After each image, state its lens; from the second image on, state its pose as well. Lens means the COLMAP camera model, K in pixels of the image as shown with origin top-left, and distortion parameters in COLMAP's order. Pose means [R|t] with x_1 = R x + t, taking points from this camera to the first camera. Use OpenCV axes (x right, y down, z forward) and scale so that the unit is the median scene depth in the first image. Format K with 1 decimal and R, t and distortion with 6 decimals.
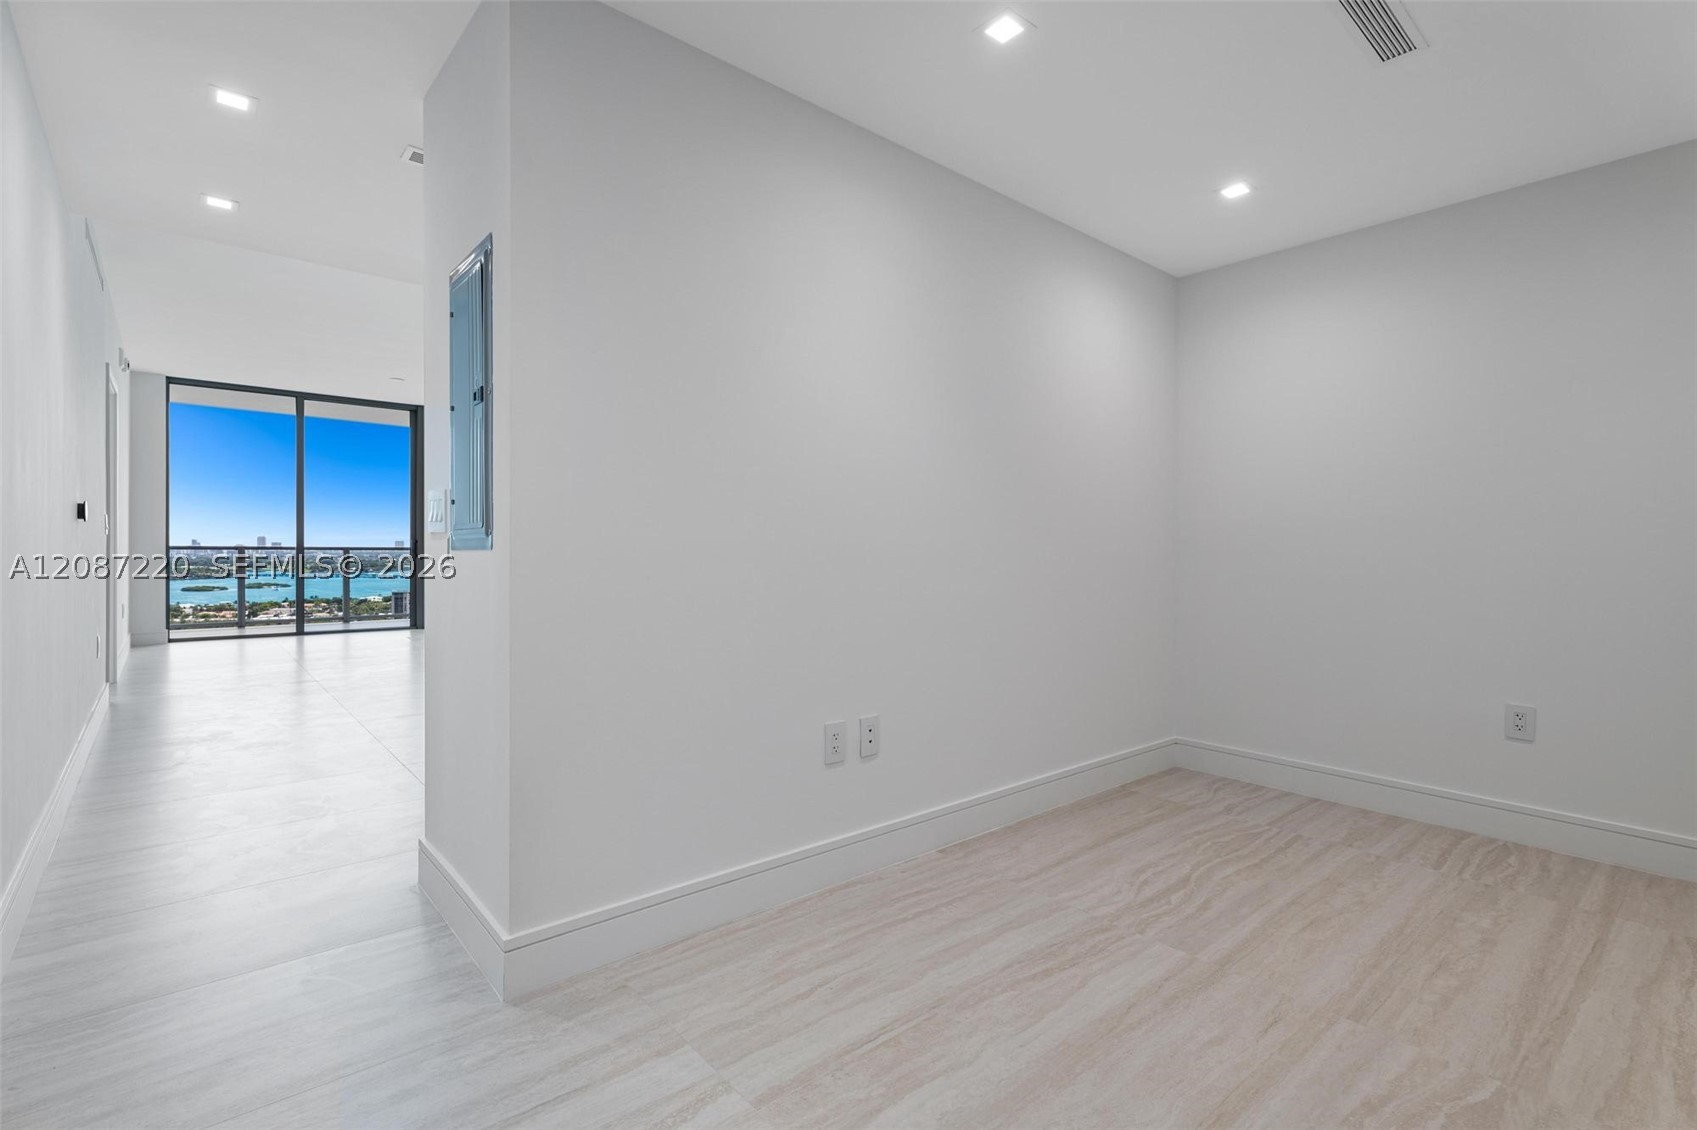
lens RADIAL K [[789.0, 0, 840.8], [0, 789.0, 561.3], [0, 0, 1]] dist [0.004914, -0.001552]
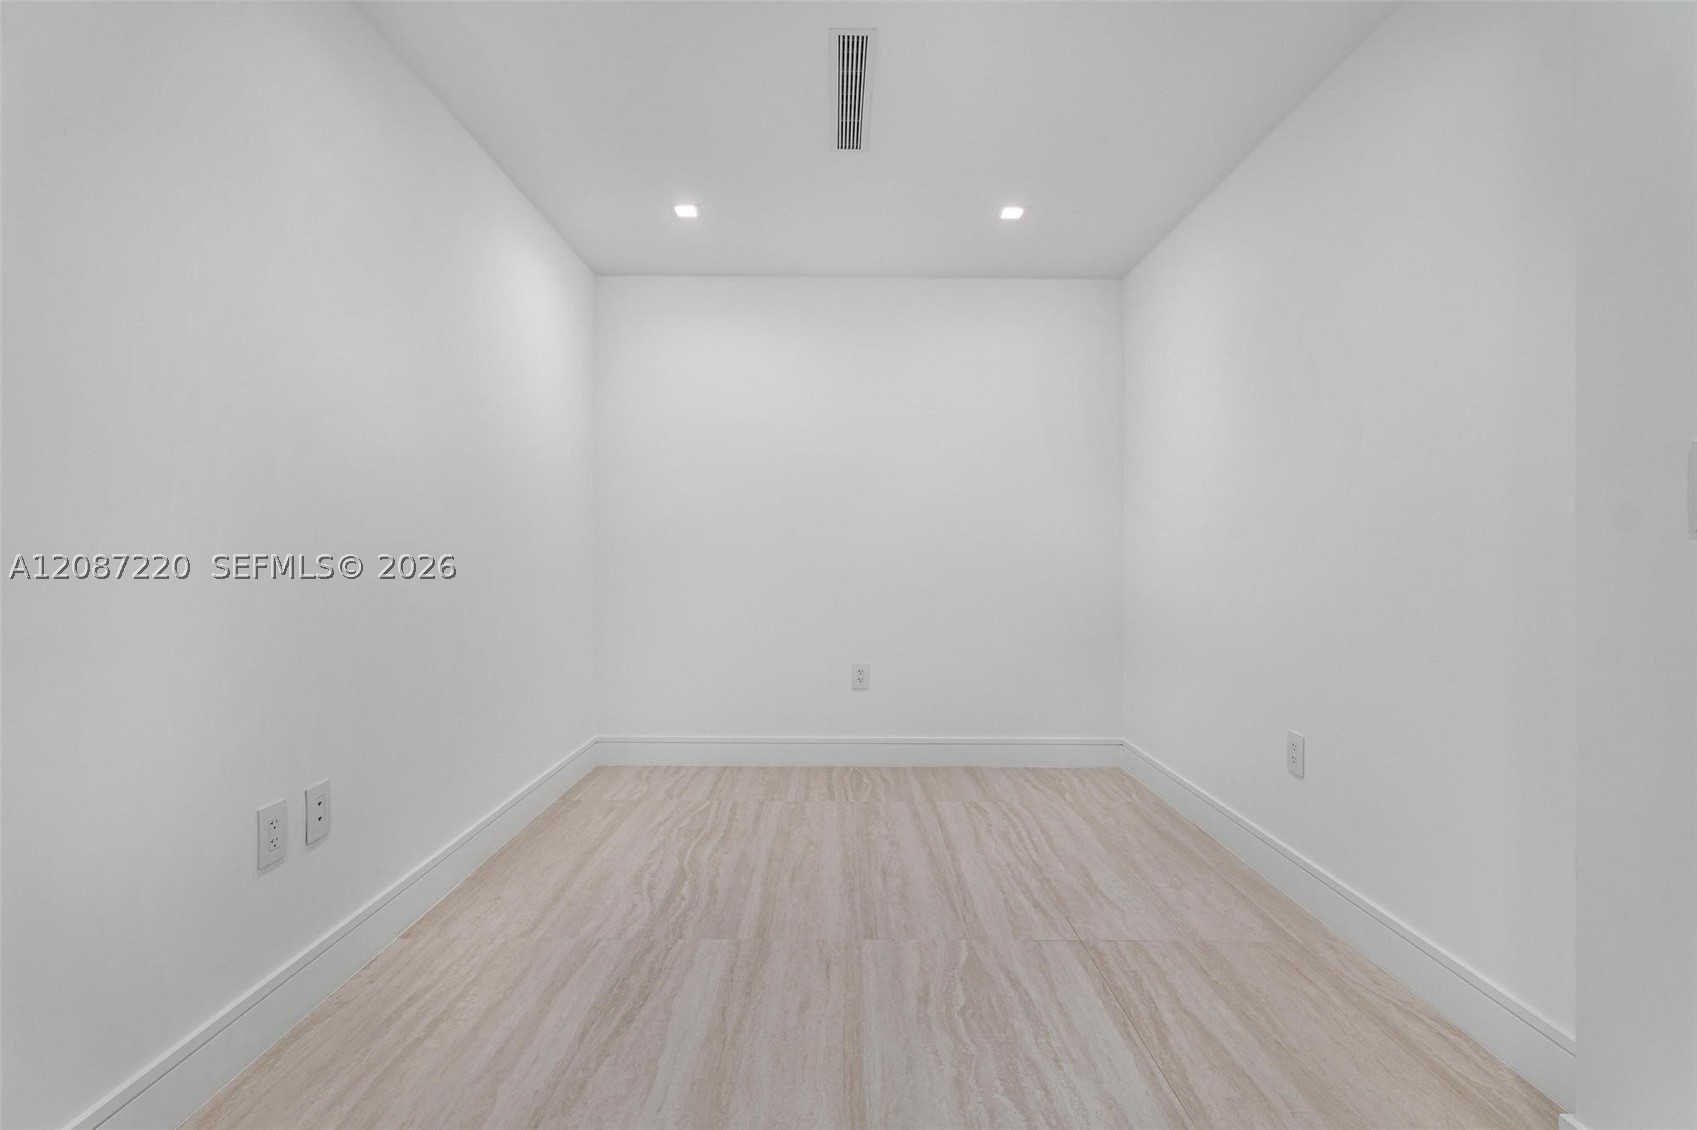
lens RADIAL K [[789.0, 0, 853.8], [0, 789.0, 555.8], [0, 0, 1]] dist [0.004914, -0.001552]
pose [[0.635758, -0.008482, 0.771842, -0.215615], [0.011531, 0.999932, 0.001490, -0.003509], [-0.771802, 0.007953, 0.635813, 0.184490]]
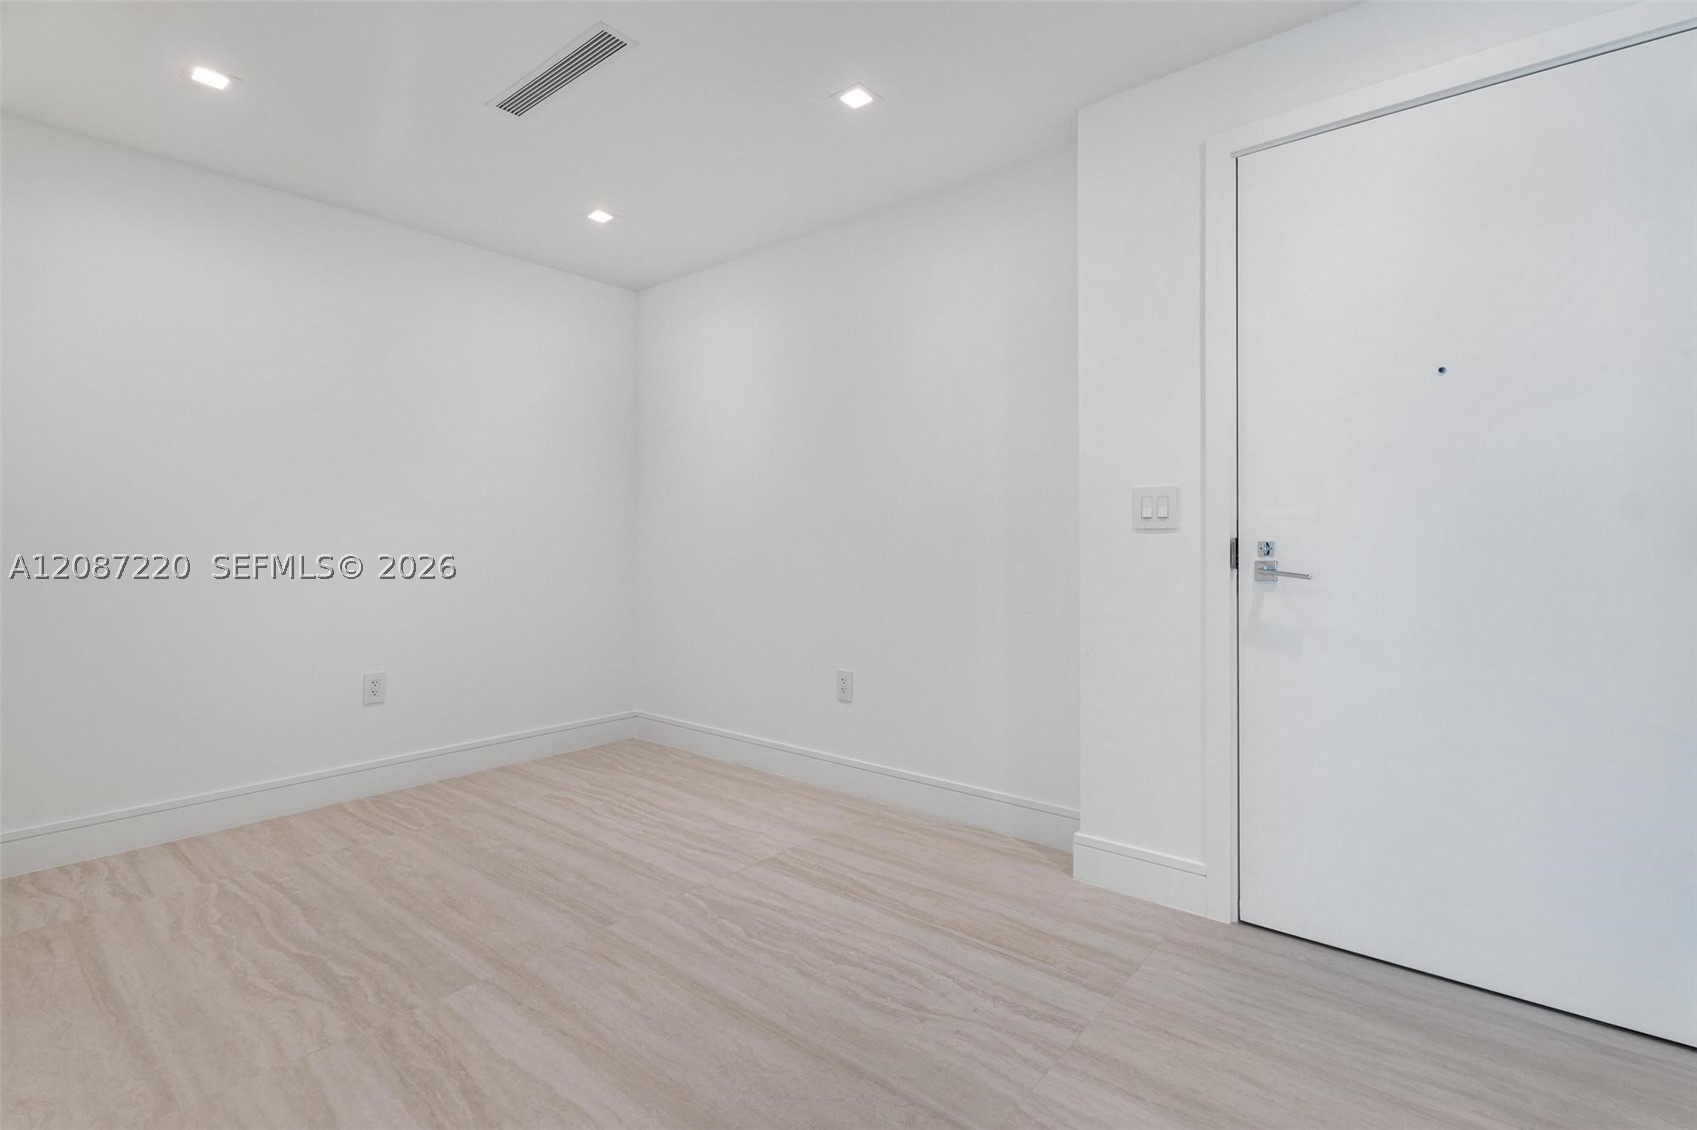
lens RADIAL K [[789.0, 0, 856.7], [0, 789.0, 549.8], [0, 0, 1]] dist [0.004914, -0.001552]
pose [[-0.184095, -0.019436, 0.982716, -0.454886], [0.011467, 0.999694, 0.021920, -0.016490], [-0.982842, 0.015304, -0.183816, 0.623069]]
